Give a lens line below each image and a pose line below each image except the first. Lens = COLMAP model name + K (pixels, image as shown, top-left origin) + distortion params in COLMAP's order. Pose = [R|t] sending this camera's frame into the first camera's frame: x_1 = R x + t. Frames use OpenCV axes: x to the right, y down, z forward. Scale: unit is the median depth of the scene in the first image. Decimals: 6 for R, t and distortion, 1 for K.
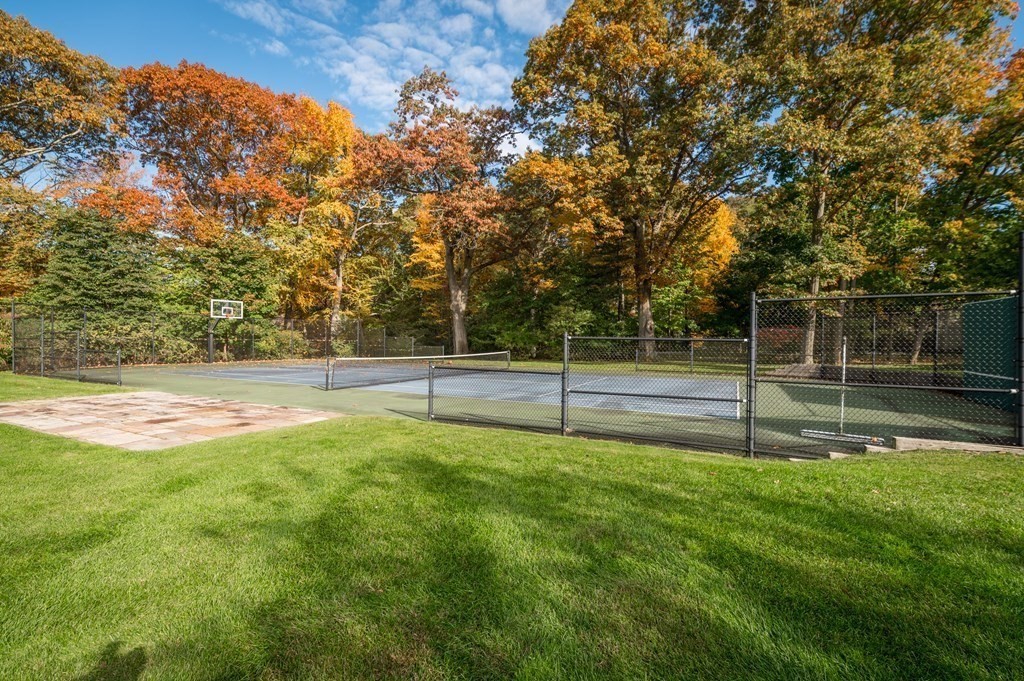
lens RADIAL K [[444.9, 0, 517.2], [0, 444.9, 341.6], [0, 0, 1]] dist [-0.000278, 0.000887]
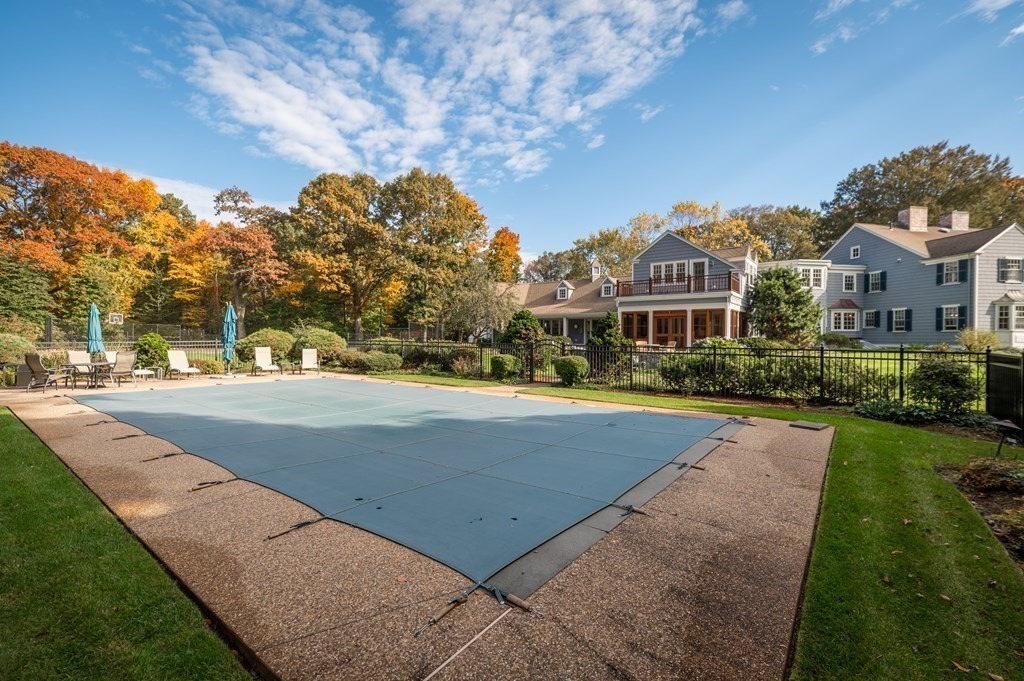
lens RADIAL K [[444.9, 0, 512.7], [0, 444.9, 344.9], [0, 0, 1]] dist [-0.000278, 0.000887]
pose [[0.809876, -0.013982, 0.586434, -0.449823], [0.007710, 0.999883, 0.013191, 0.017072], [-0.586550, -0.006161, 0.809889, -1.422948]]
